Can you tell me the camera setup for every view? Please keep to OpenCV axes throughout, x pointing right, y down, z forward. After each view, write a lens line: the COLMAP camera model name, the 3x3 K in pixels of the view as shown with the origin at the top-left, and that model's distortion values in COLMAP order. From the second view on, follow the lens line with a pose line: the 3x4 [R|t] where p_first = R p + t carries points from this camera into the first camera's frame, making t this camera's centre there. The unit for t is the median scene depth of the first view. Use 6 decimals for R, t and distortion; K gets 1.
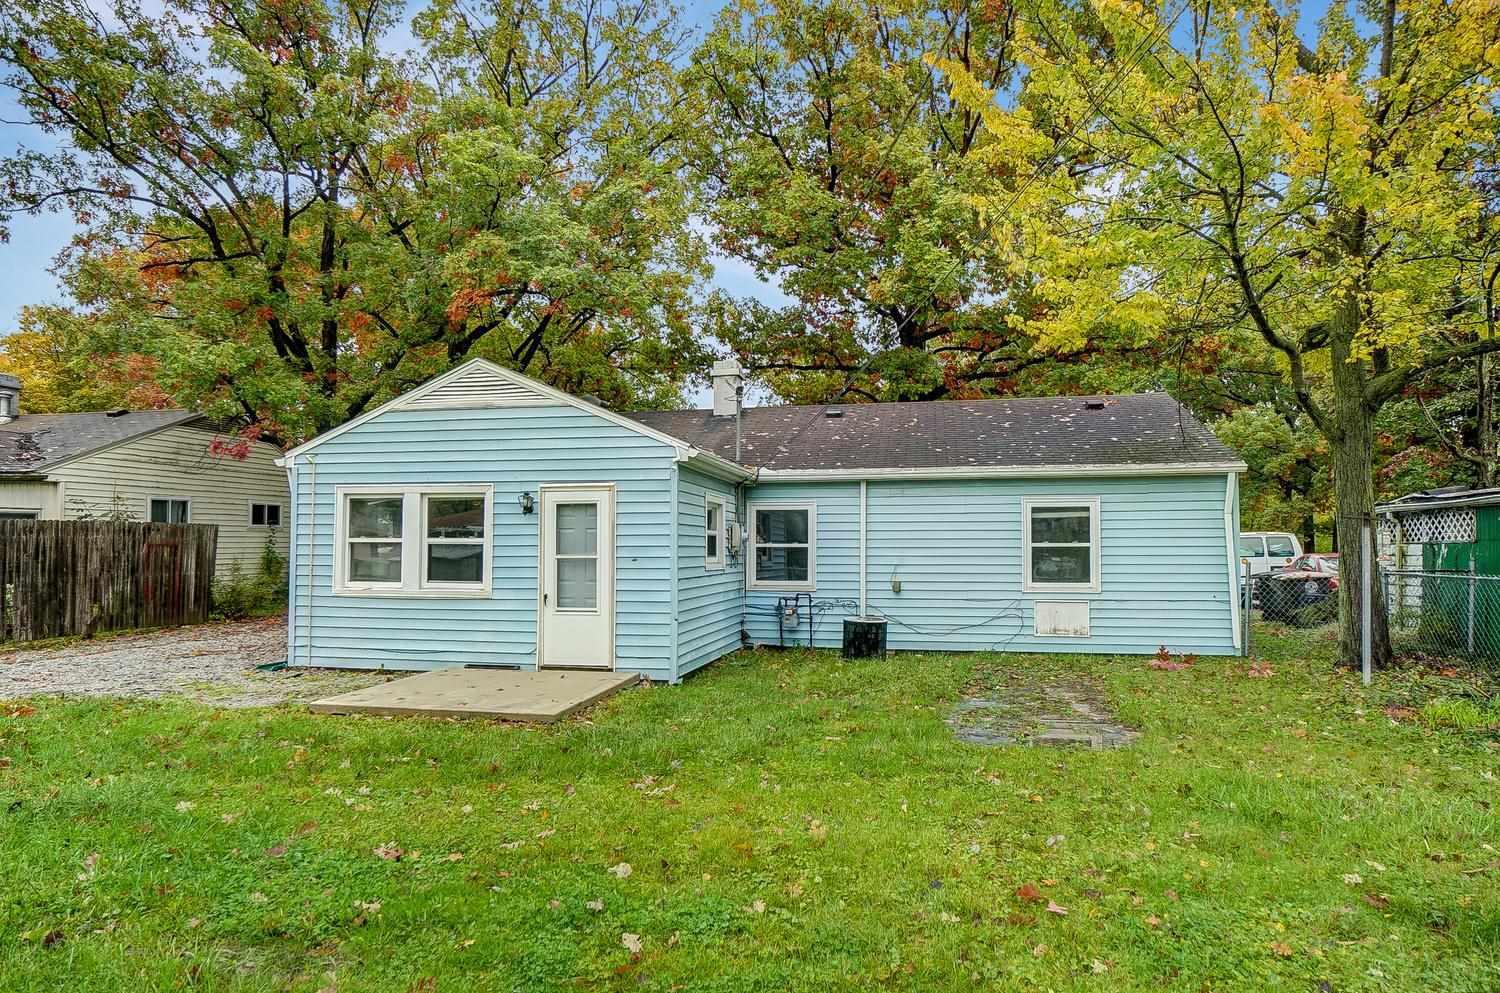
lens RADIAL K [[844.5, 0, 742.8], [0, 844.5, 501.6], [0, 0, 1]] dist [-0.013383, 0.009149]
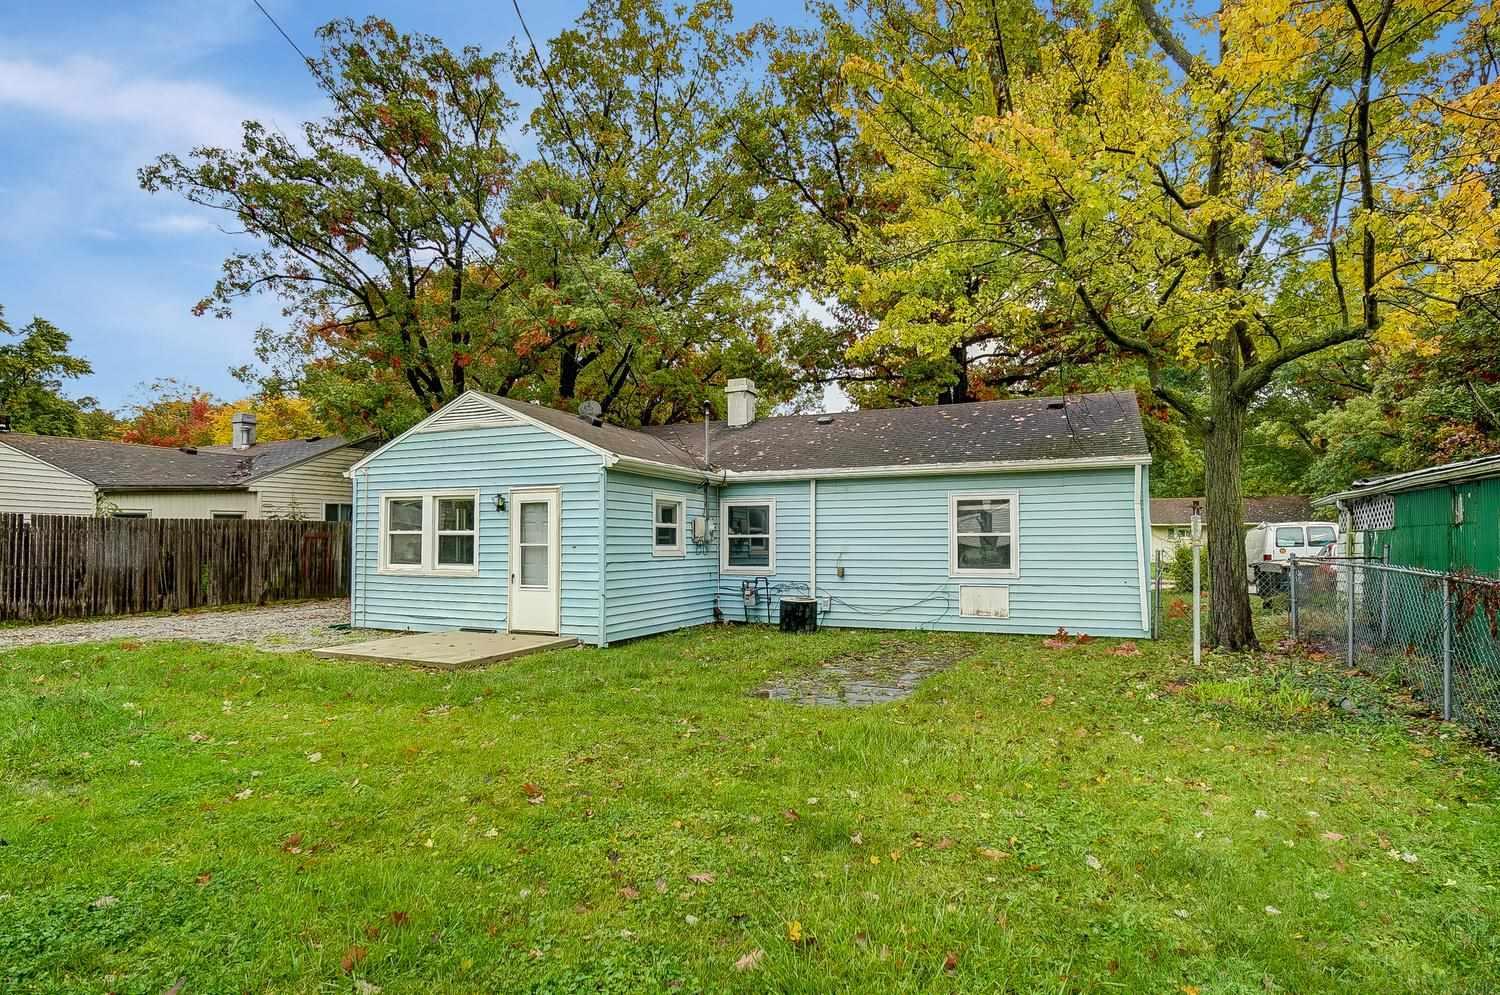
lens RADIAL K [[757.0, 0, 742.0], [0, 757.0, 499.6], [0, 0, 1]] dist [-0.031026, 0.003005]
pose [[0.977375, -0.013732, -0.211069, 0.280112], [0.013500, 0.999906, -0.002541, 0.004283], [0.211084, -0.000366, 0.977468, -0.028919]]
